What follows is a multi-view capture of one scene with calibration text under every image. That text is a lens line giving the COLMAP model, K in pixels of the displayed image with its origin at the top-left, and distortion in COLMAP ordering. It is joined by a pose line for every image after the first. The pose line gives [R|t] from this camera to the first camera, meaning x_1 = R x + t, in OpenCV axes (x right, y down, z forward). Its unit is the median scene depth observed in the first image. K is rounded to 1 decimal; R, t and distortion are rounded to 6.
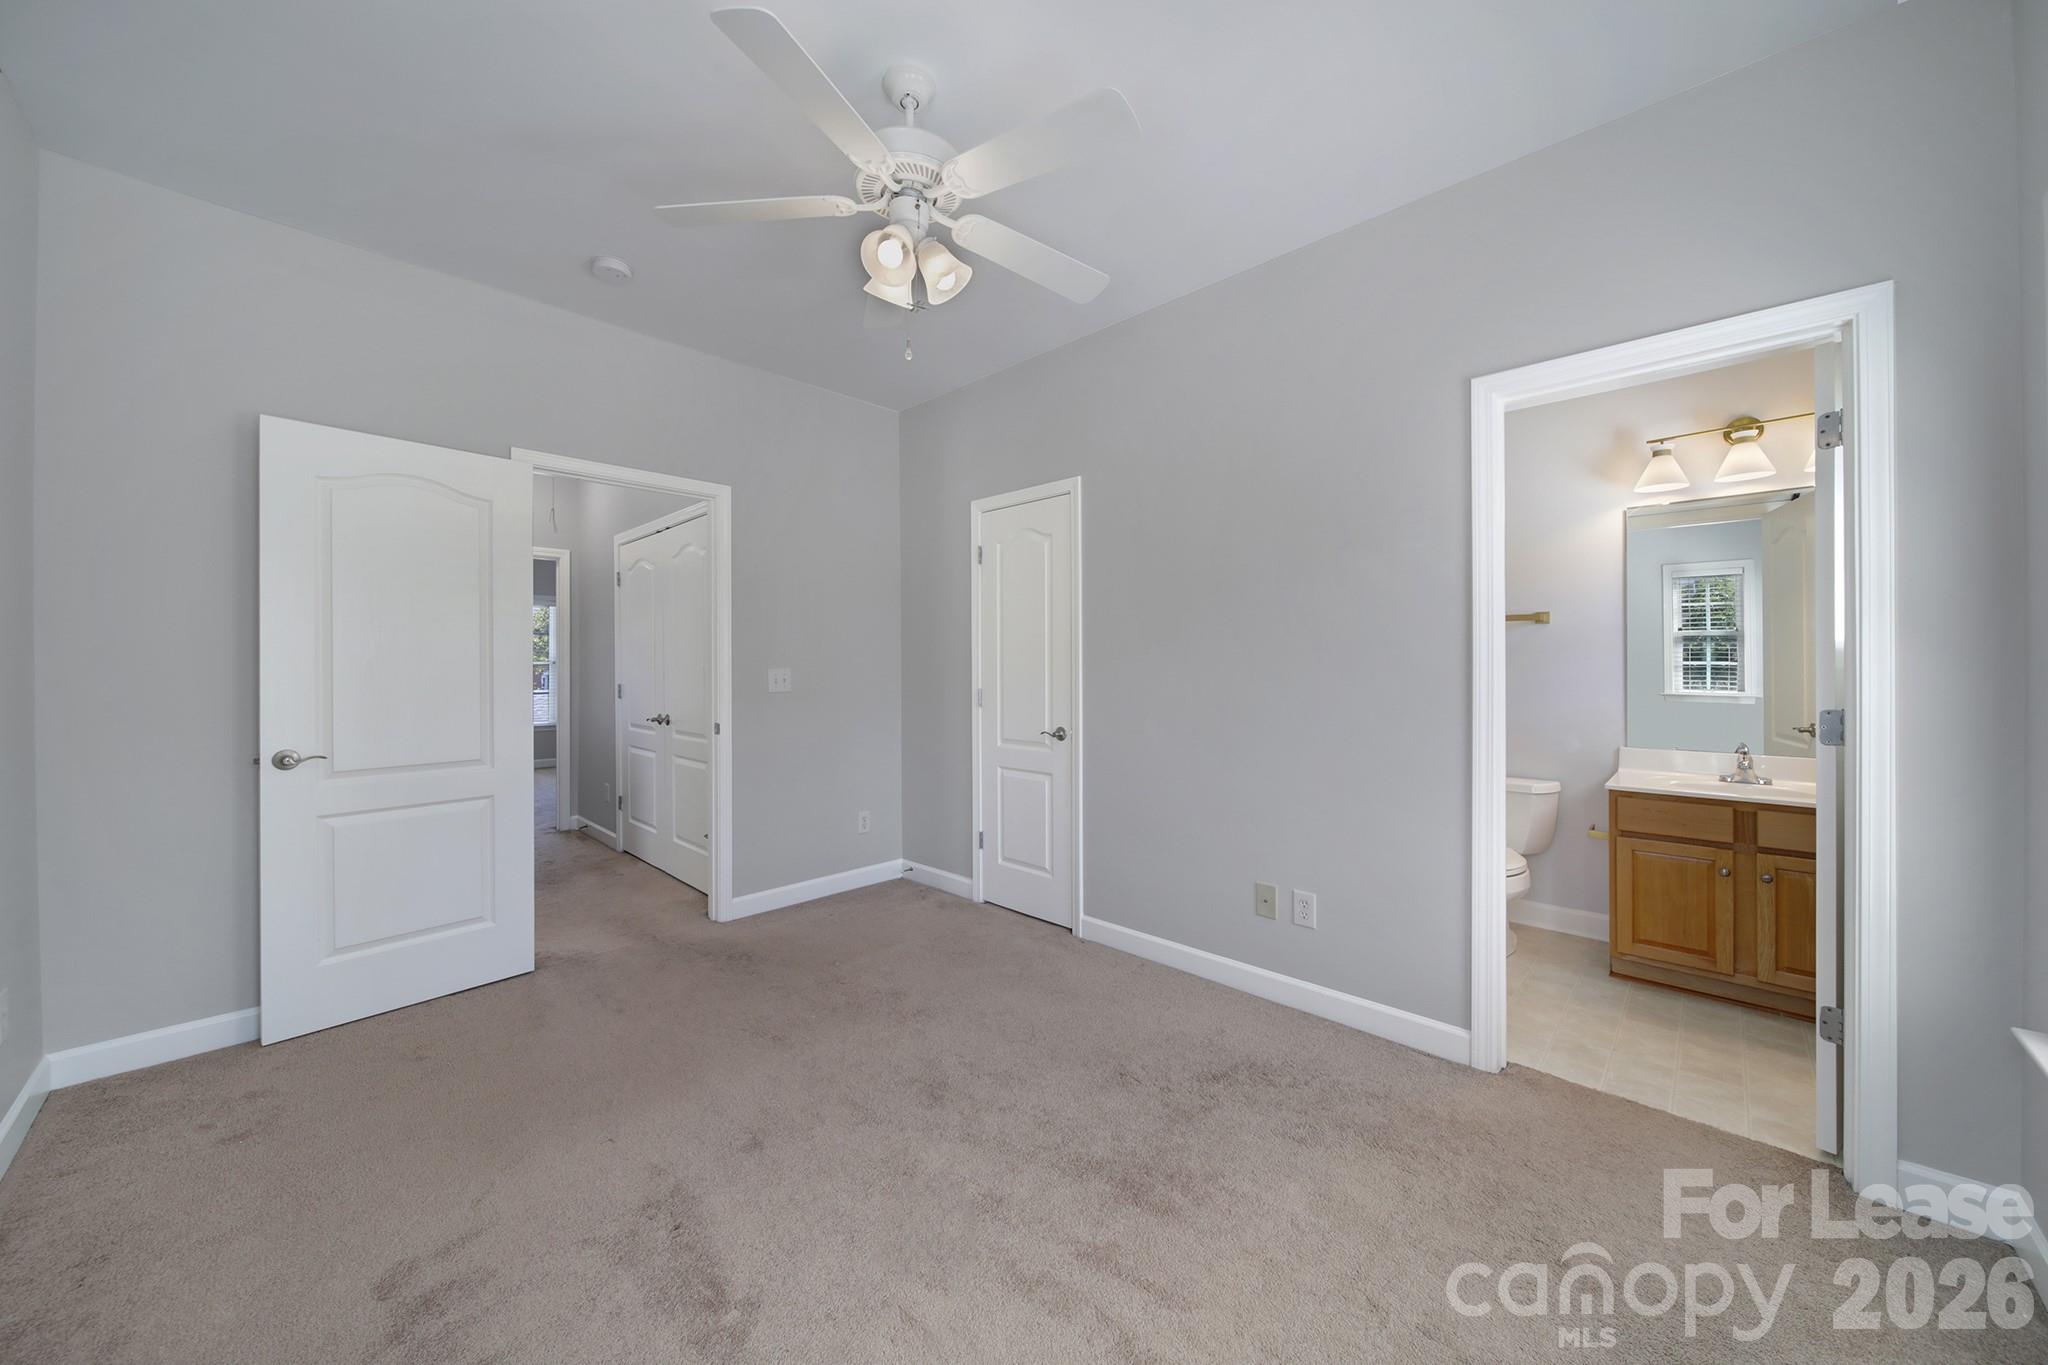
lens RADIAL K [[722.1, 0, 1030.7], [0, 722.1, 668.6], [0, 0, 1]] dist [-0.004625, -0.000193]
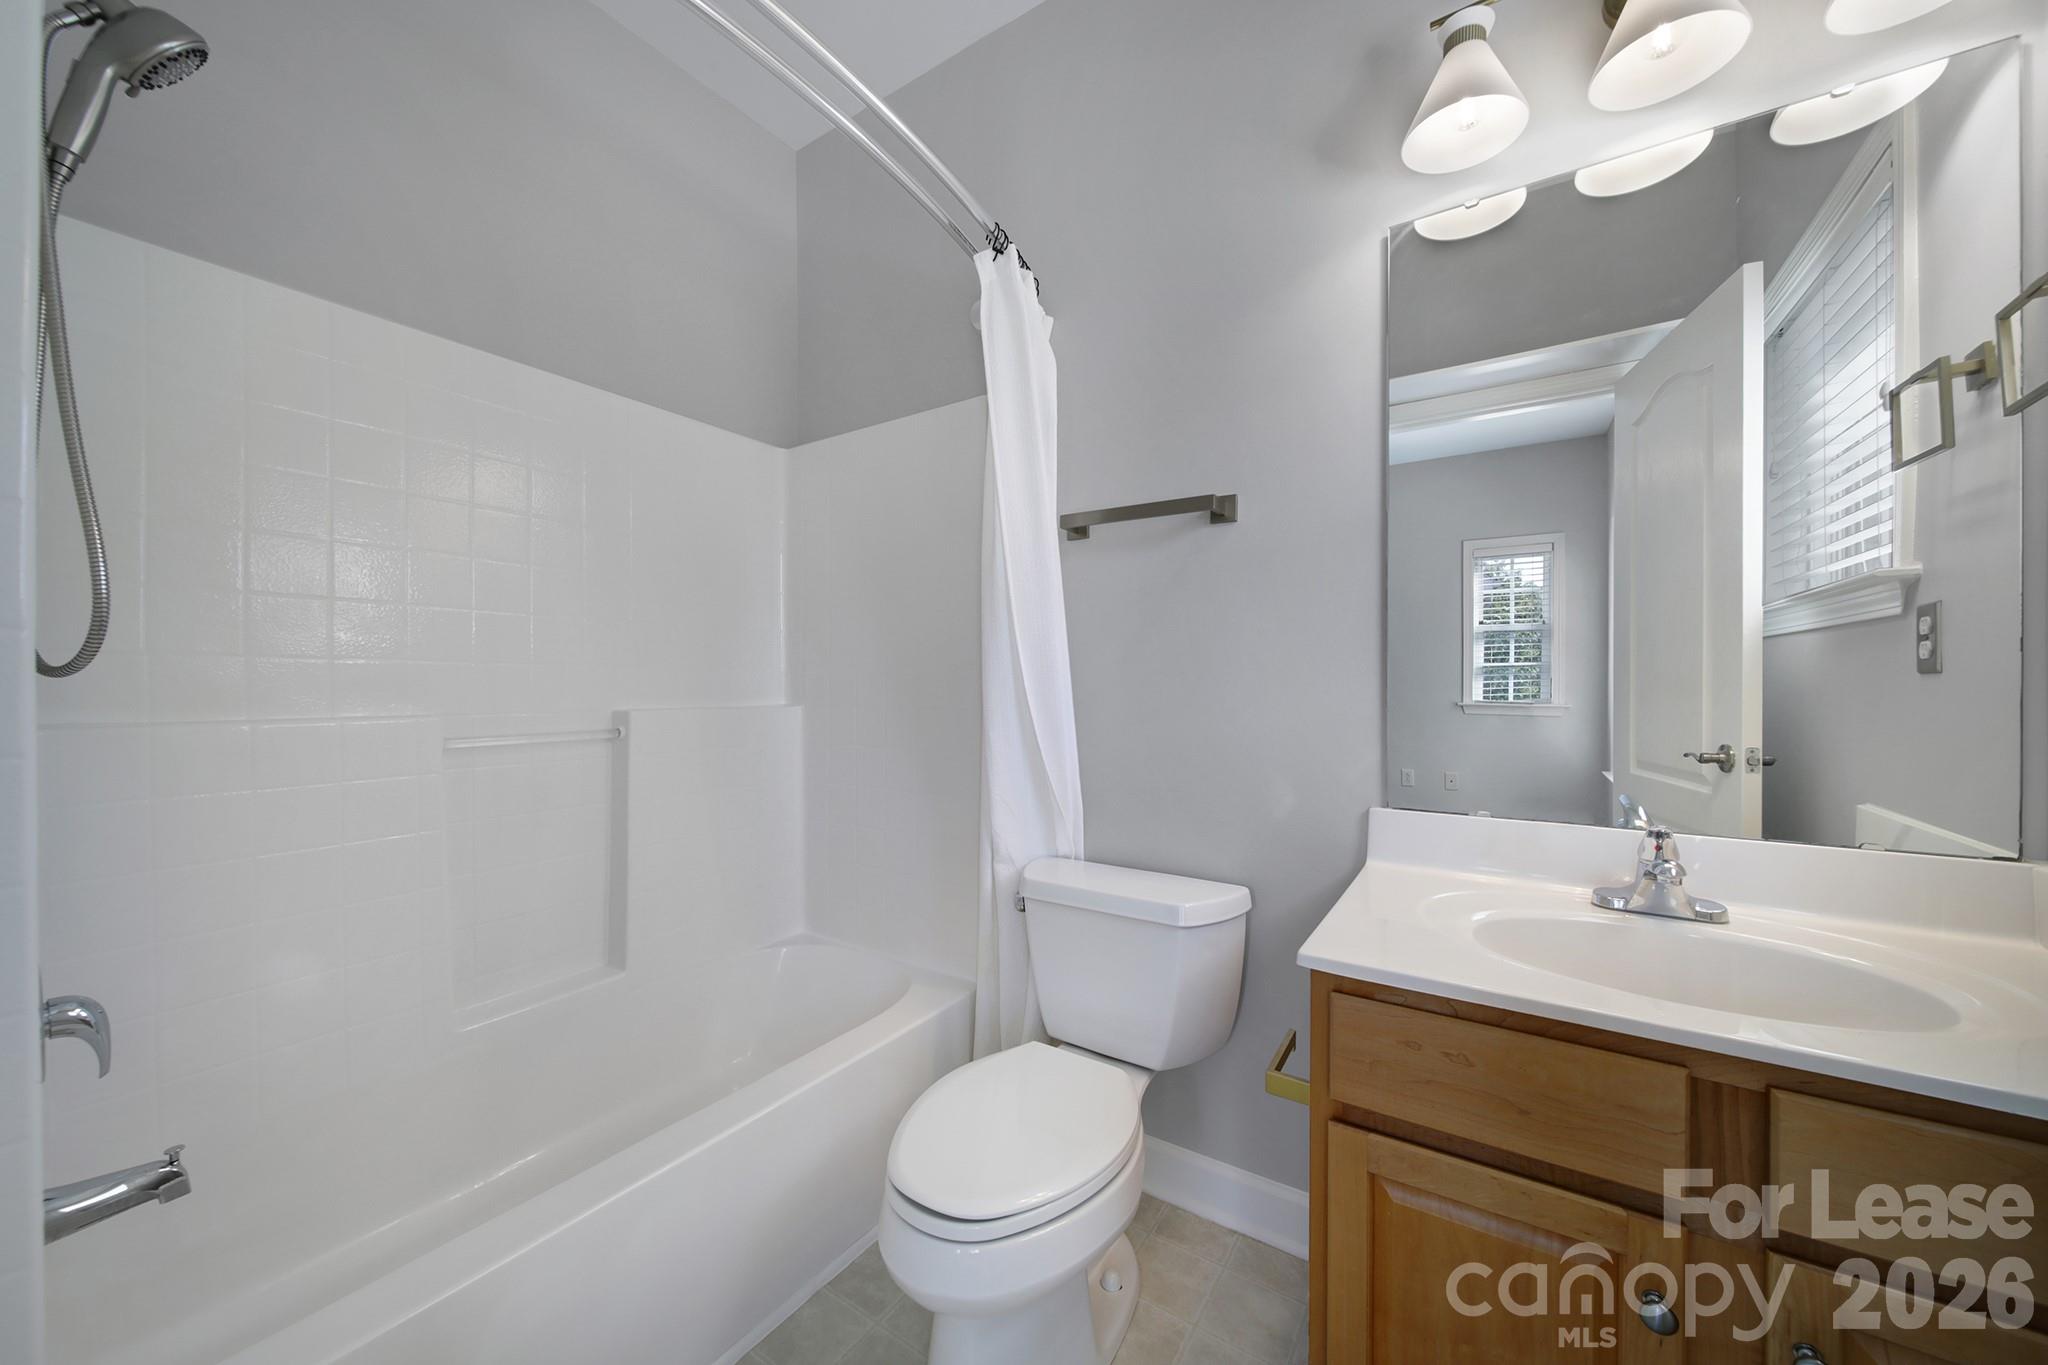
lens RADIAL K [[722.1, 0, 1036.2], [0, 722.1, 693.8], [0, 0, 1]] dist [-0.004625, -0.000193]
pose [[0.982600, 0.000505, 0.185734, 0.535952], [-0.001144, 0.999994, 0.003329, 0.040645], [-0.185731, -0.003484, 0.982594, 0.608489]]
